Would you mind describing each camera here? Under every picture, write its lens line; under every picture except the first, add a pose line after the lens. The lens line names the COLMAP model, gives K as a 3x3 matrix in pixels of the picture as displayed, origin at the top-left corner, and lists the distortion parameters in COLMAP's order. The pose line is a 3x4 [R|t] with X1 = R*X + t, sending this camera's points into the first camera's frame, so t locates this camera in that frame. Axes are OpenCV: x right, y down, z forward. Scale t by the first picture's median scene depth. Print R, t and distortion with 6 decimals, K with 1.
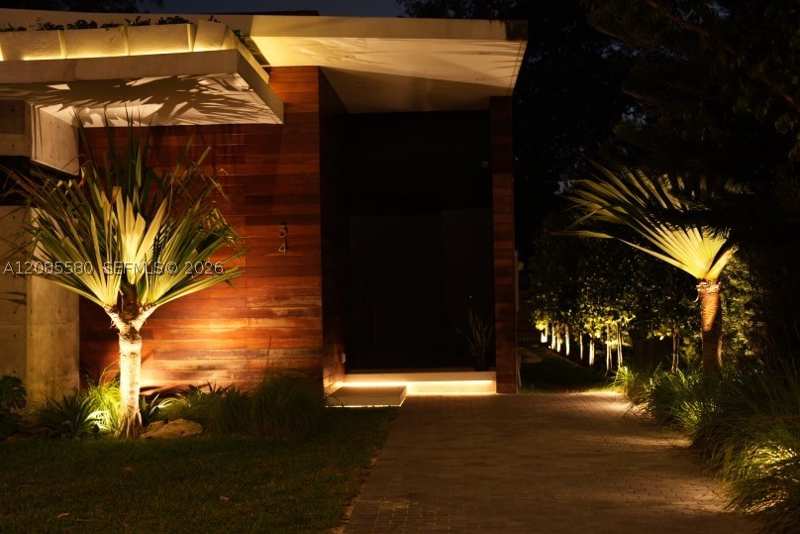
lens RADIAL K [[1098.7, 0, 400.1], [0, 1098.7, 269.9], [0, 0, 1]] dist [0.036340, 0.000000]
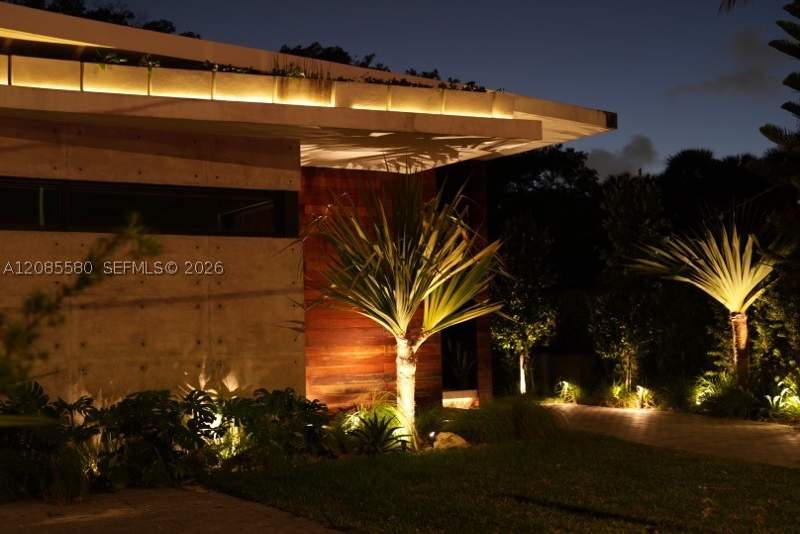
lens RADIAL K [[1098.7, 0, 400.2], [0, 1098.7, 264.7], [0, 0, 1]] dist [0.036340, 0.000000]
pose [[0.835202, 0.029862, 0.549132, -0.842784], [-0.007552, 0.999053, -0.042842, 0.011186], [-0.549891, 0.031634, 0.834637, 0.065543]]
